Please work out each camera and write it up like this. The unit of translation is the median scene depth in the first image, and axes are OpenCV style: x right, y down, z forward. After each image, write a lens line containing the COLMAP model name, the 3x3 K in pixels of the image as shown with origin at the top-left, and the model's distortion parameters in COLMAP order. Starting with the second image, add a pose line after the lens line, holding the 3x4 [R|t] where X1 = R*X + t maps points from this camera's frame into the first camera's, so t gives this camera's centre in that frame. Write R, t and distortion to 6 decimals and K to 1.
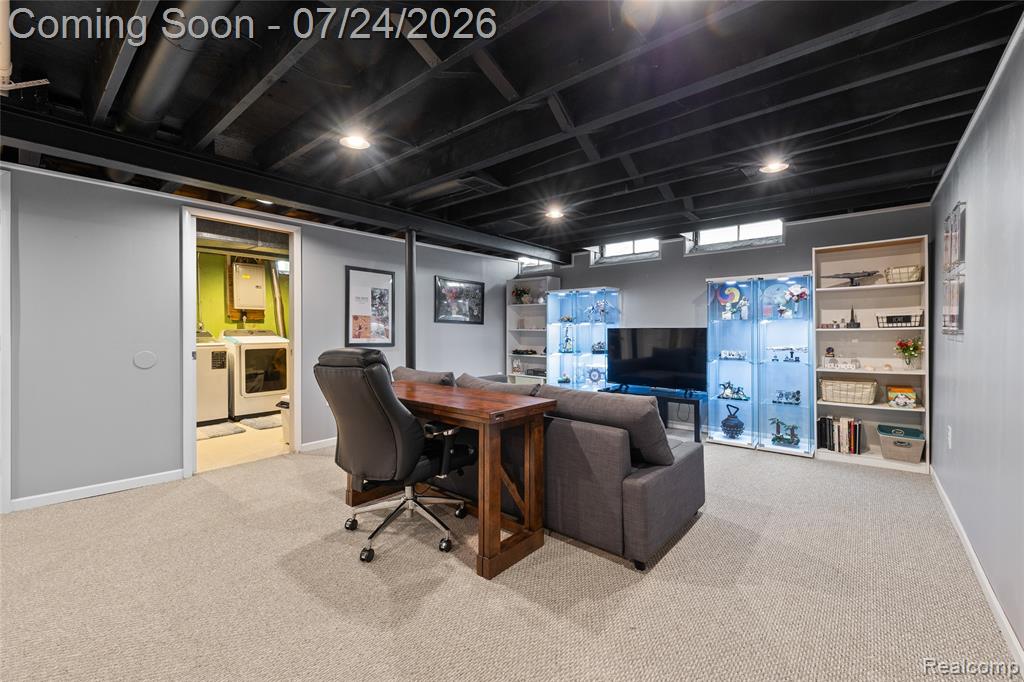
lens RADIAL K [[421.0, 0, 513.7], [0, 421.0, 334.6], [0, 0, 1]] dist [0.003416, -0.000329]
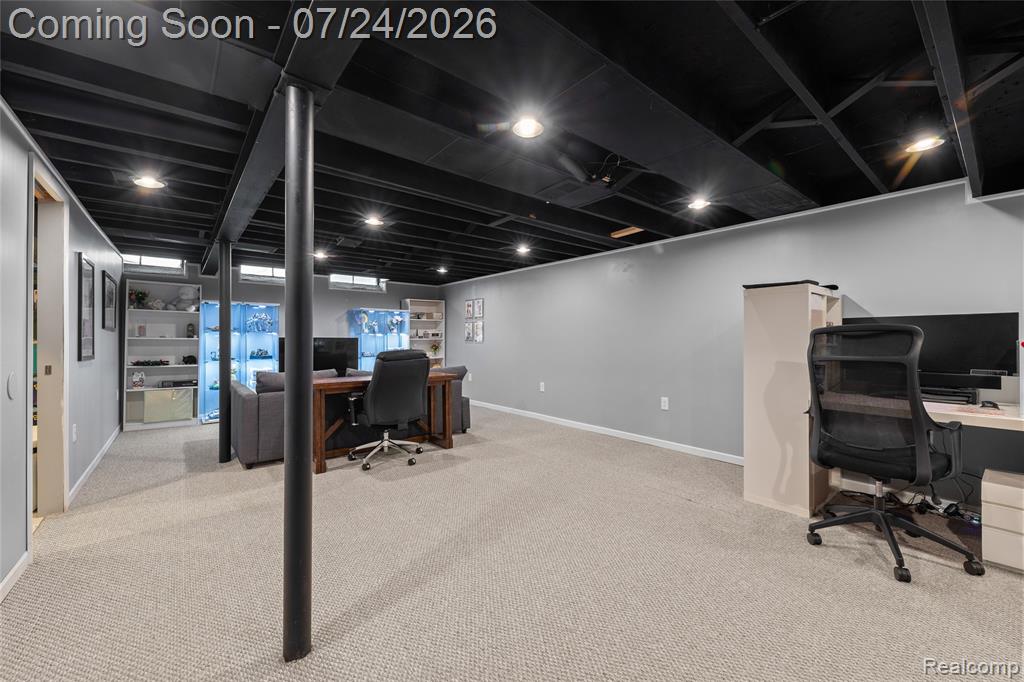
lens RADIAL K [[421.0, 0, 515.1], [0, 421.0, 337.4], [0, 0, 1]] dist [0.003416, -0.000329]
pose [[0.205254, 0.000749, 0.978708, -1.254836], [0.004871, 0.999987, -0.001787, -0.014991], [-0.978697, 0.005134, 0.205247, 0.096646]]
